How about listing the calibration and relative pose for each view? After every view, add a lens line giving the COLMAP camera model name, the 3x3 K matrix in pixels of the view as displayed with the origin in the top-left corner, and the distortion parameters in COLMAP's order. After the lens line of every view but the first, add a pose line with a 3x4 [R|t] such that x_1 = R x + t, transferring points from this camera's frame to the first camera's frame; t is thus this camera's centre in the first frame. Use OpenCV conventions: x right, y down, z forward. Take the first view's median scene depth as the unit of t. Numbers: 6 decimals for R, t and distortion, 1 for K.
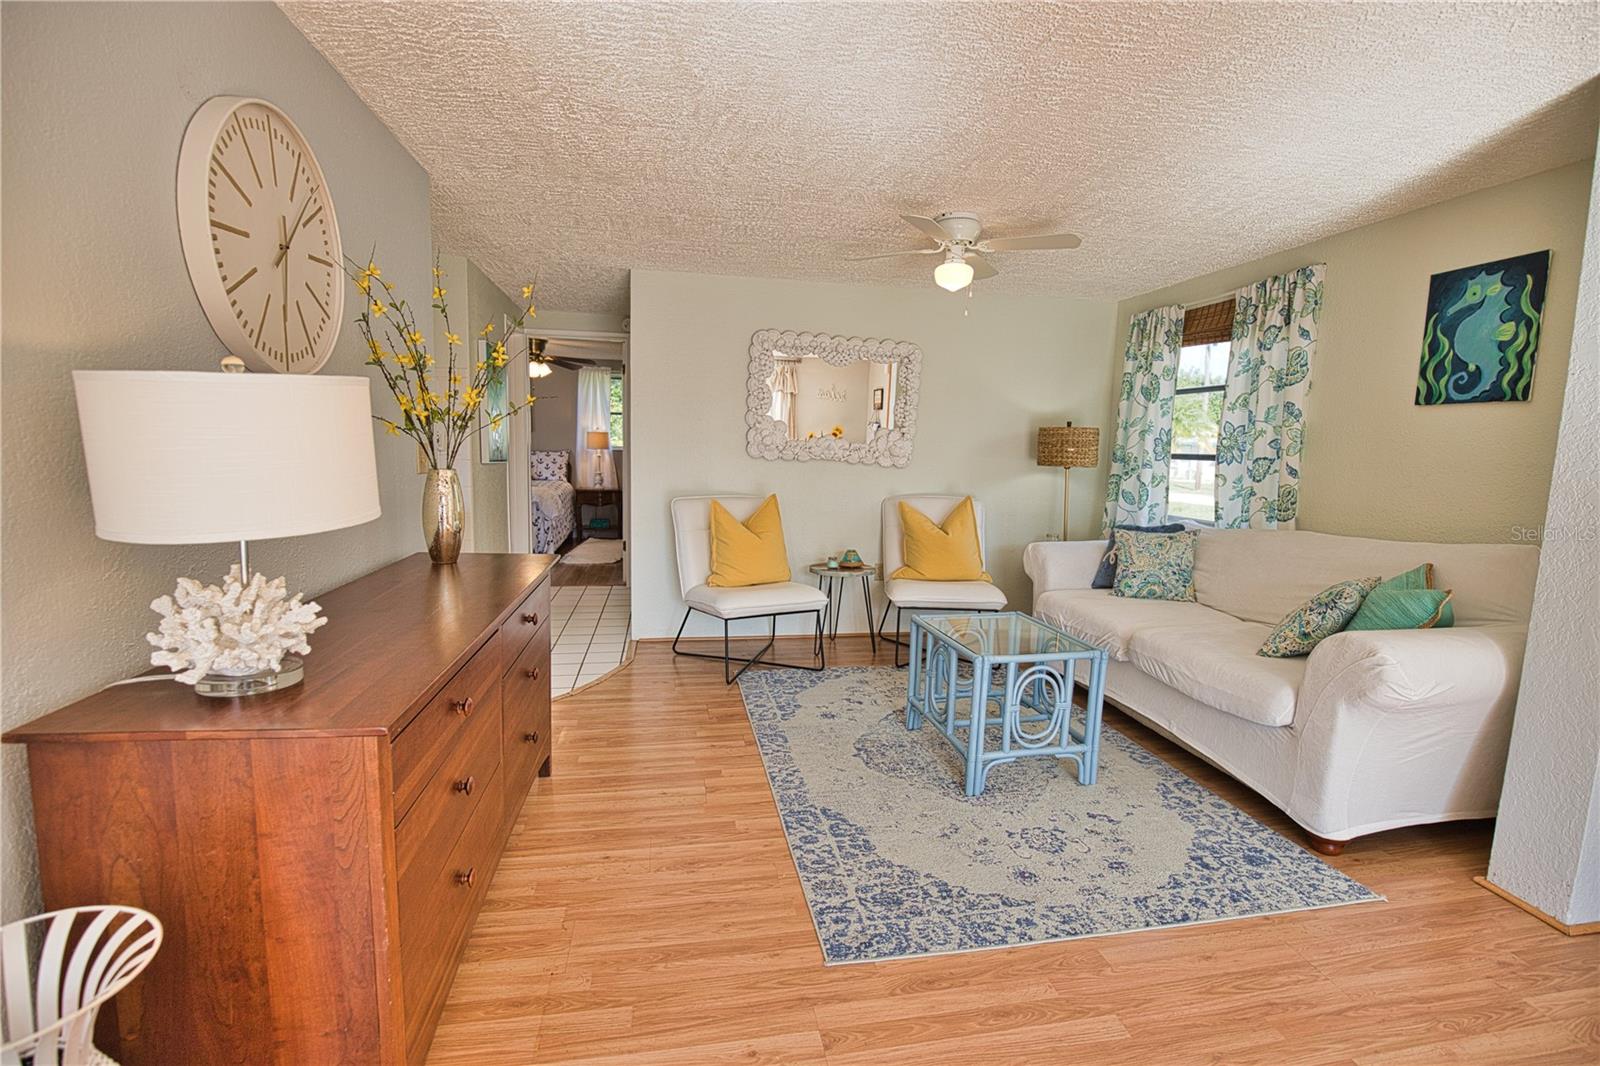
lens RADIAL K [[729.1, 0, 808.7], [0, 729.1, 540.8], [0, 0, 1]] dist [-0.031271, -0.000178]
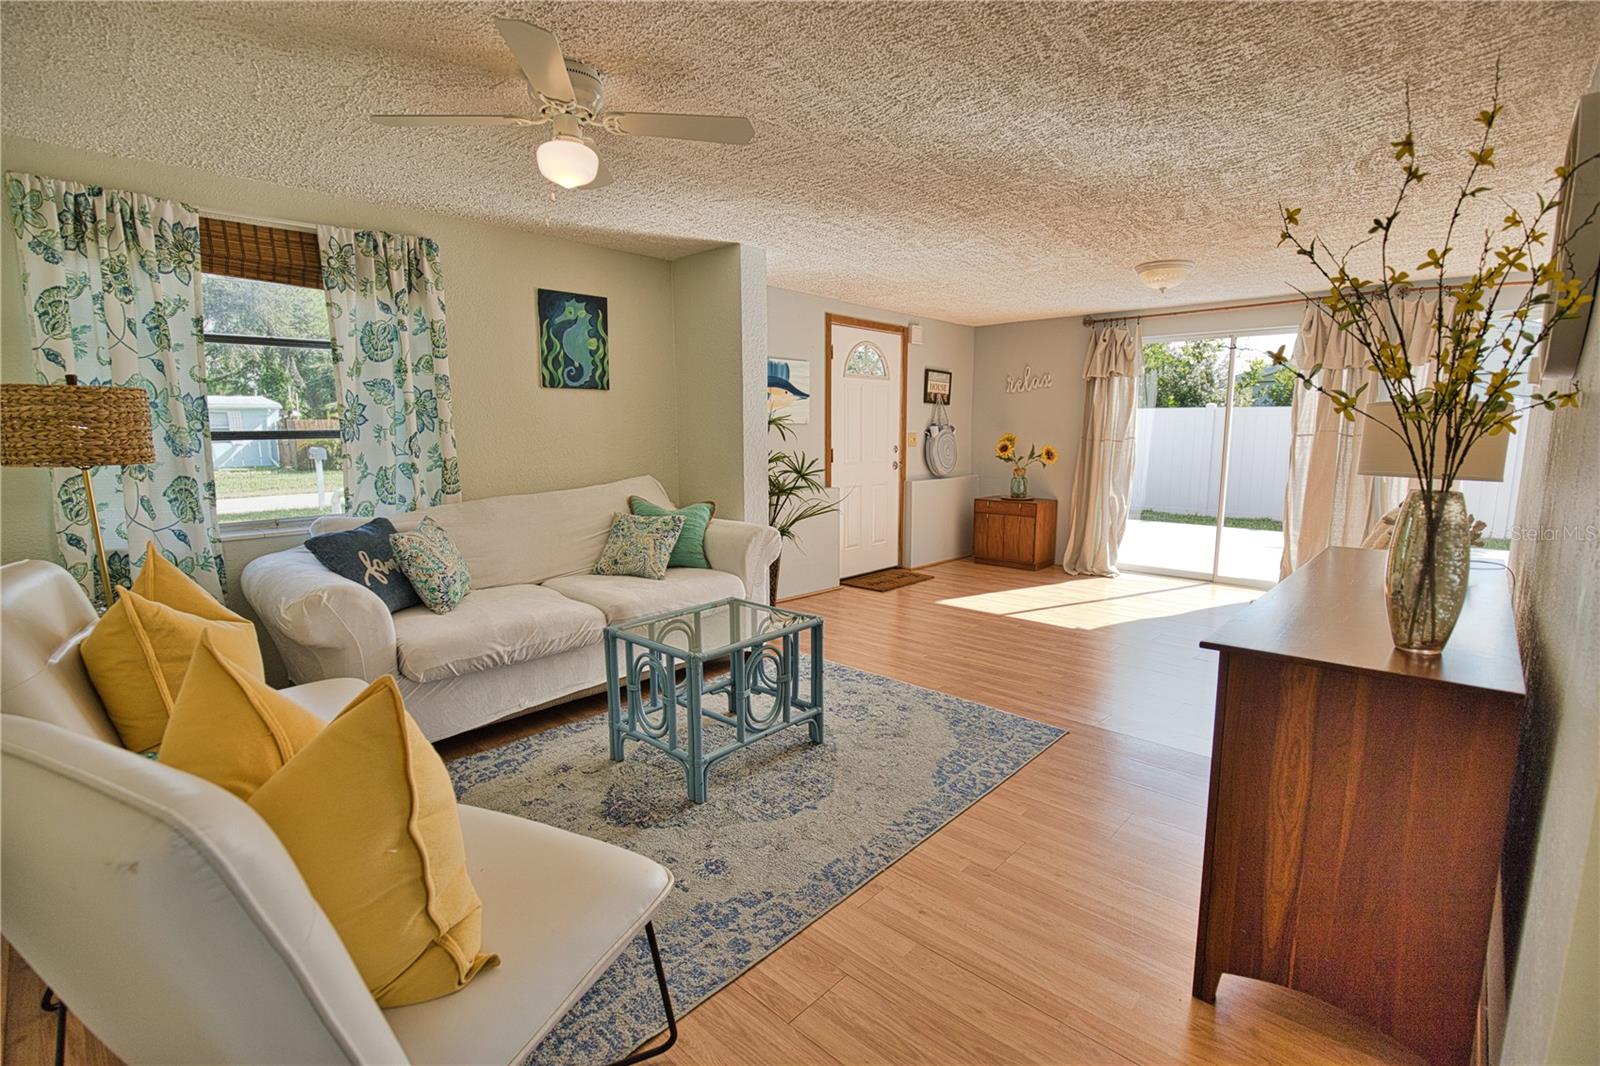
lens RADIAL K [[729.1, 0, 808.7], [0, 729.1, 540.8], [0, 0, 1]] dist [-0.031271, -0.000178]
pose [[-0.593870, -0.146374, 0.791134, -0.593723], [0.090549, 0.964904, 0.246496, -0.219860], [-0.799449, 0.218023, -0.559774, 1.542535]]
